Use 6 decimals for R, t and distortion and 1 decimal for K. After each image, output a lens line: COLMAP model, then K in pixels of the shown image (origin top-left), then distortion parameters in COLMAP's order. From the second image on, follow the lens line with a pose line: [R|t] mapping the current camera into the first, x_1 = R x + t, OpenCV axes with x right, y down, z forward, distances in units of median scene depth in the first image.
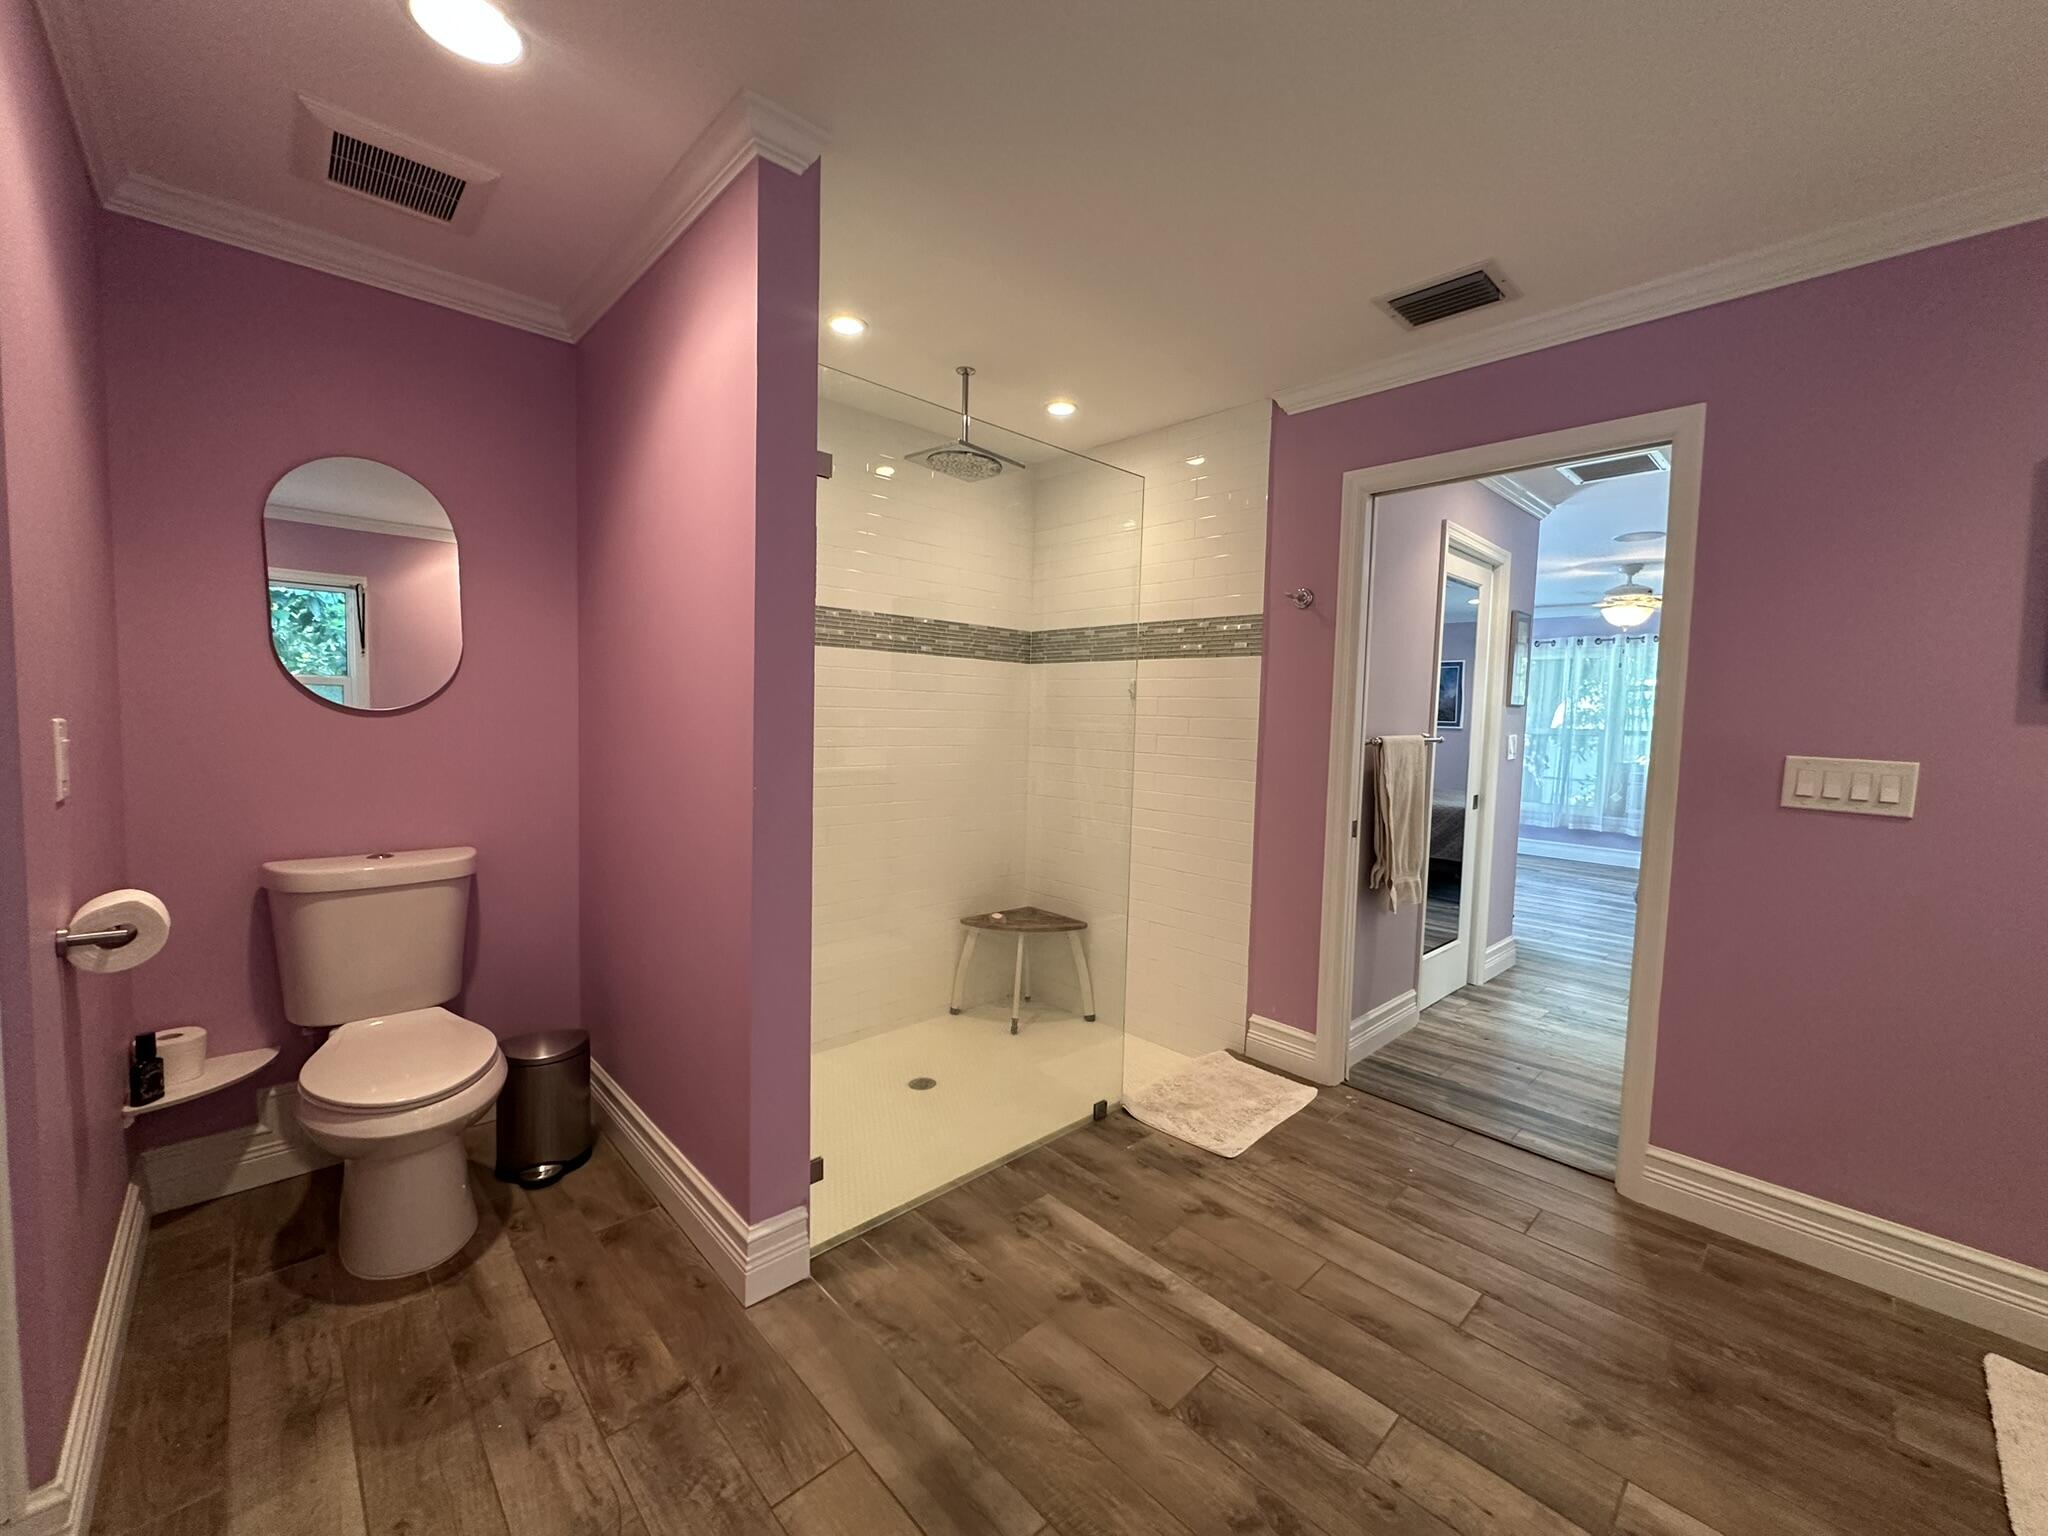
lens RADIAL K [[816.4, 0, 1014.7], [0, 816.4, 767.8], [0, 0, 1]] dist [0.000669, 0.000725]
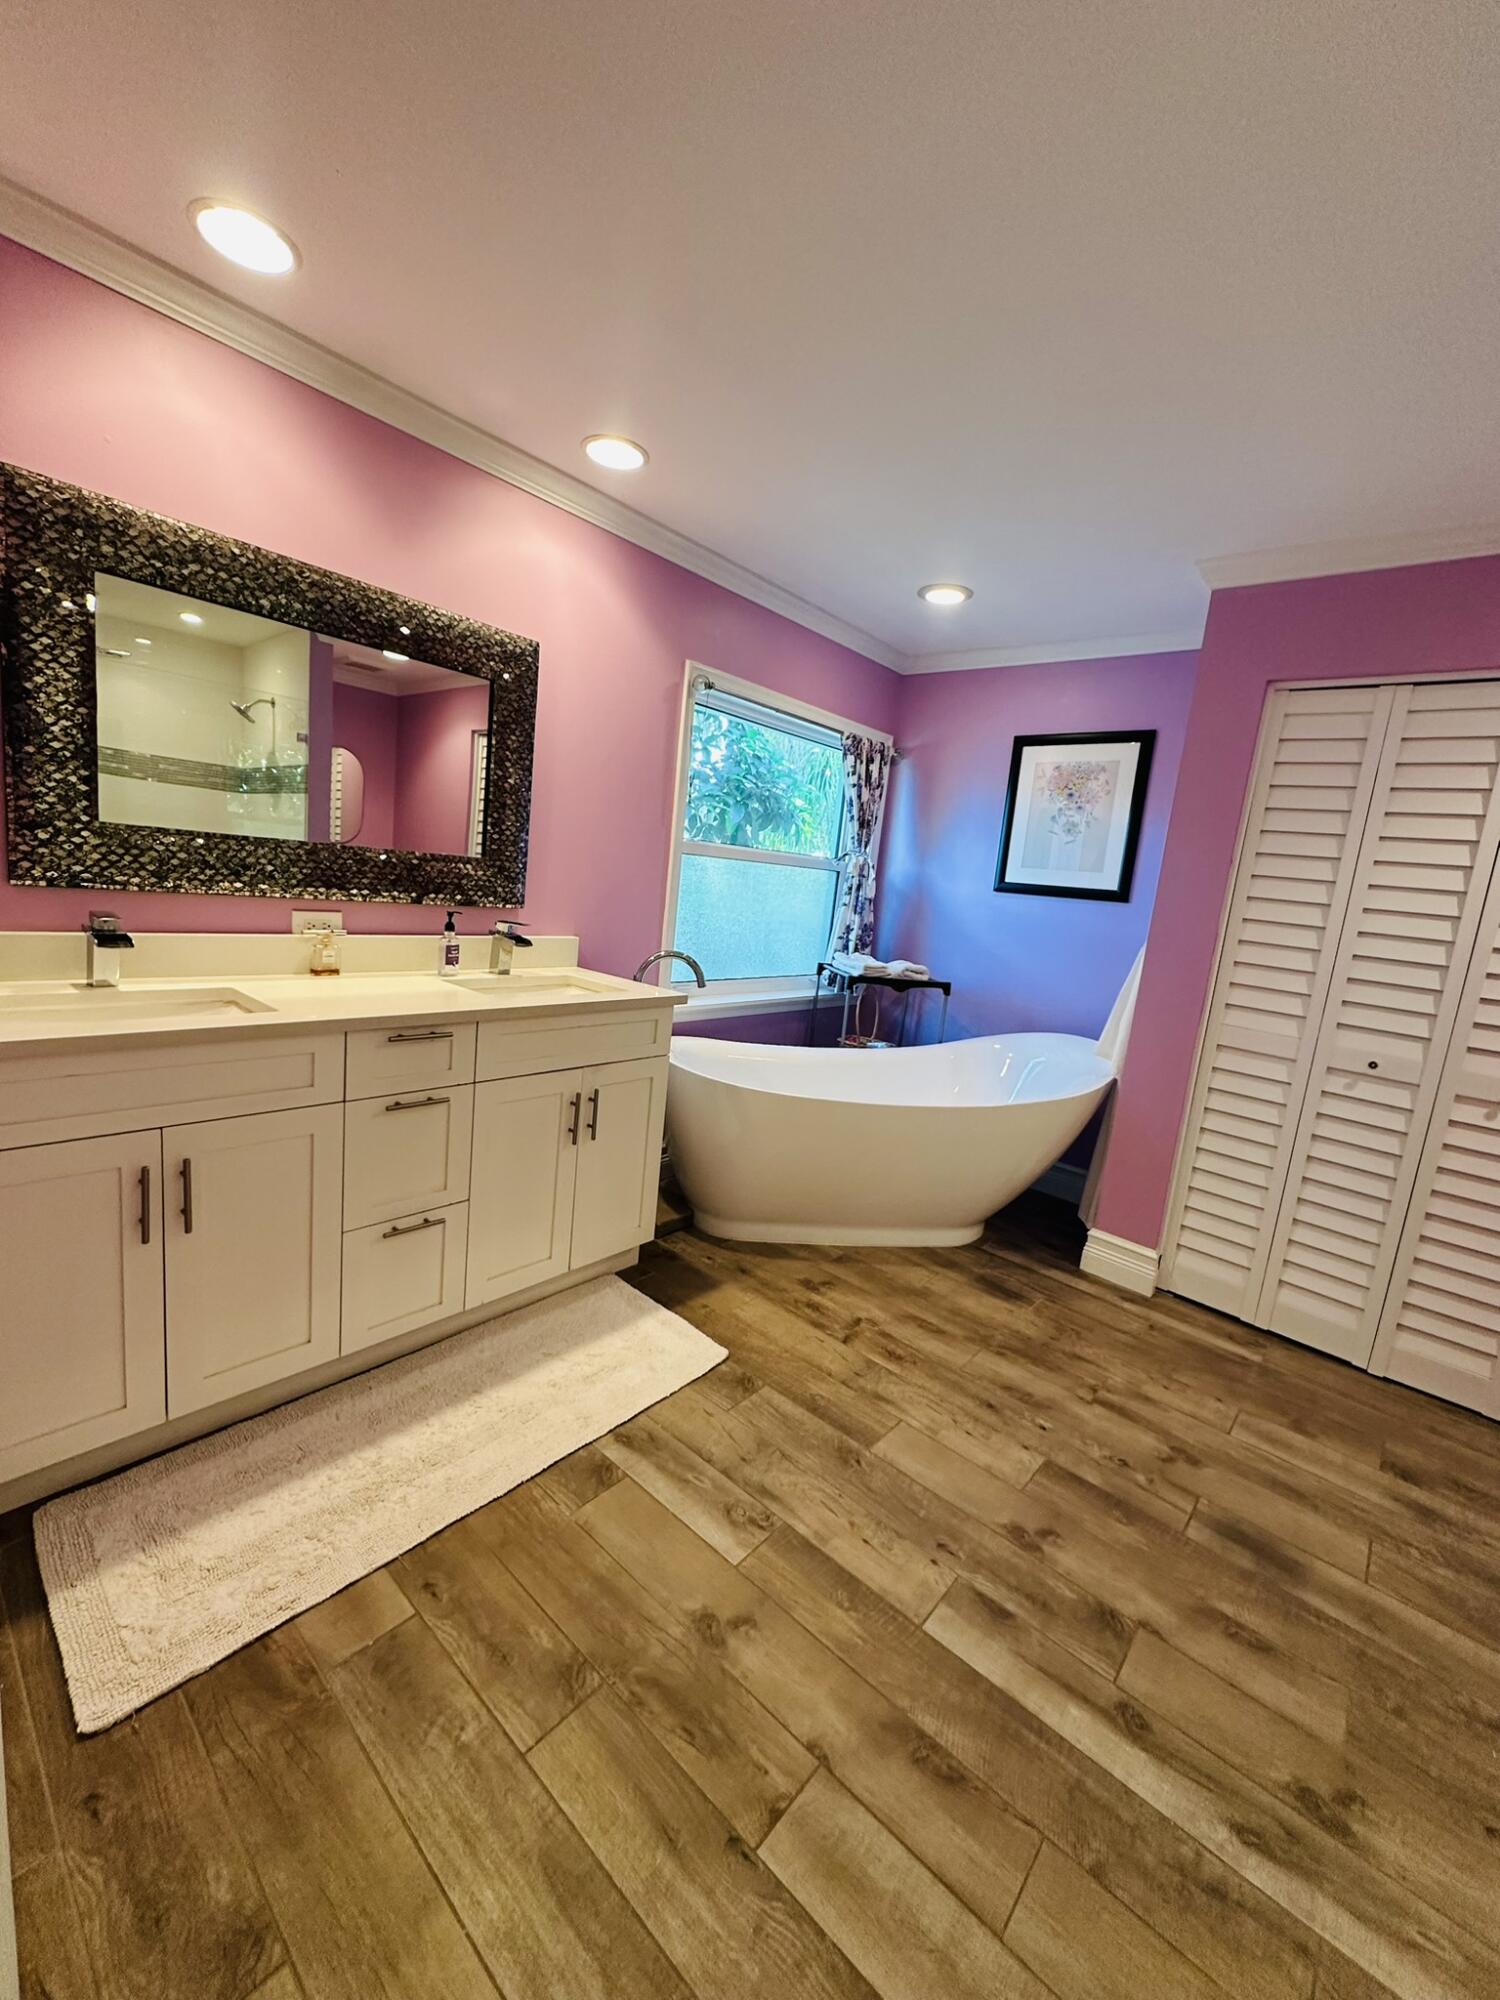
lens RADIAL K [[797.2, 0, 749.0], [0, 797.2, 1007.8], [0, 0, 1]] dist [0.000669, 0.000725]
pose [[-0.985823, -0.115042, -0.122137, 0.728762], [-0.141806, 0.960356, 0.240014, -0.099646], [0.089683, 0.253932, -0.963055, 1.424714]]
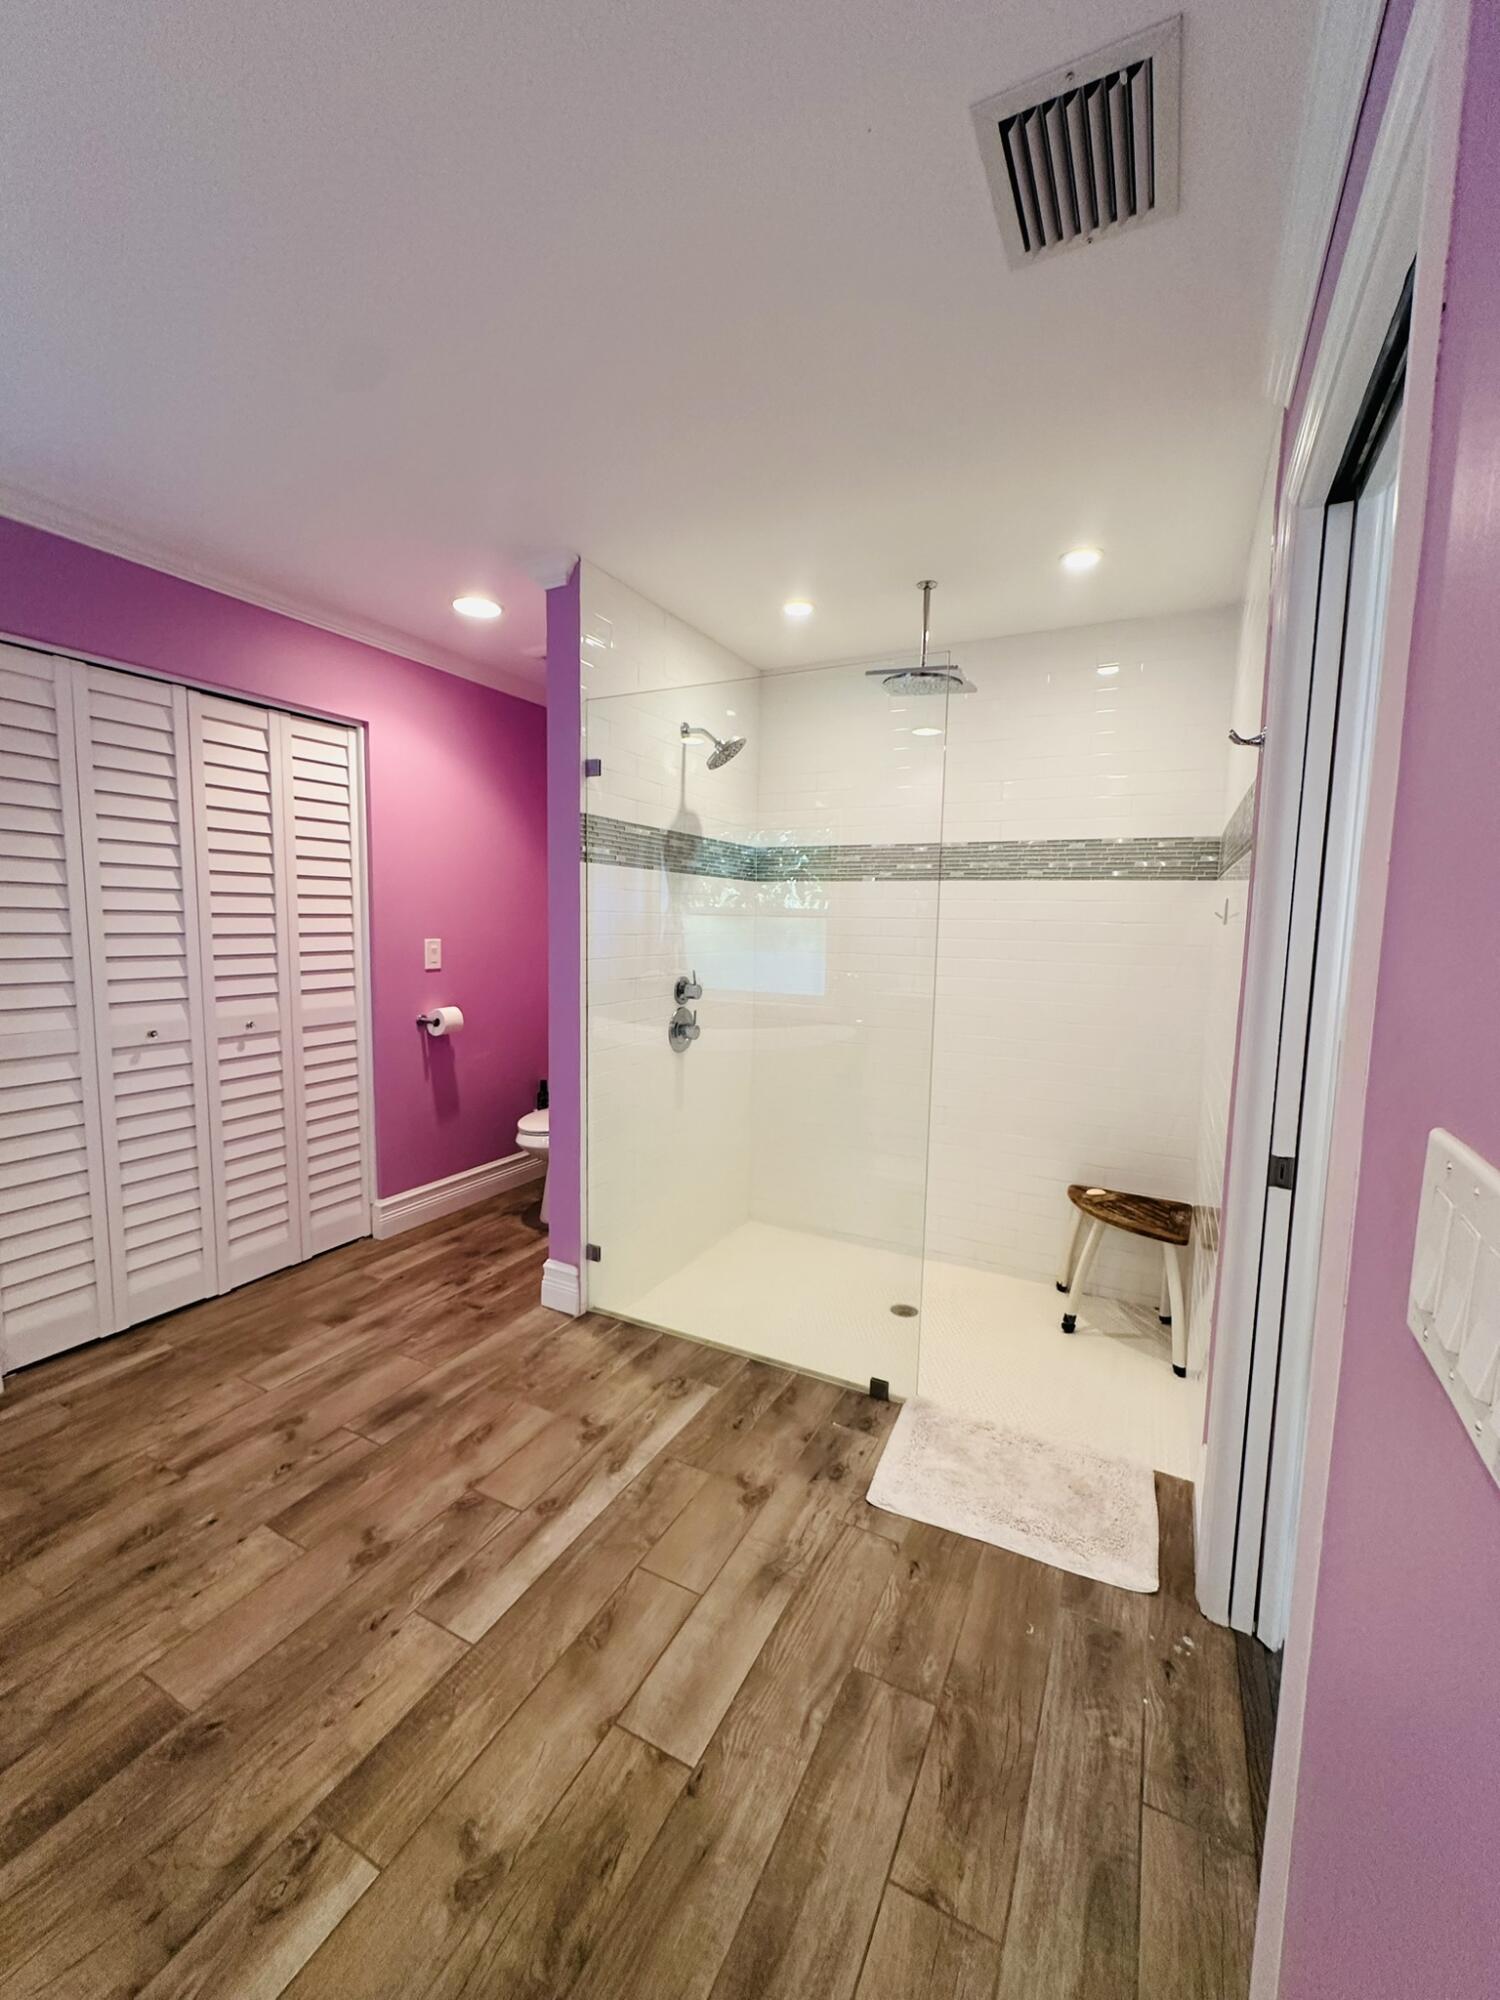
lens RADIAL K [[797.2, 0, 757.0], [0, 797.2, 1004.6], [0, 0, 1]] dist [0.000669, 0.000725]
pose [[0.337306, 0.077478, -0.938201, 1.191197], [-0.077689, 0.995499, 0.054278, -0.047433], [0.938184, 0.054580, 0.341807, 0.789826]]
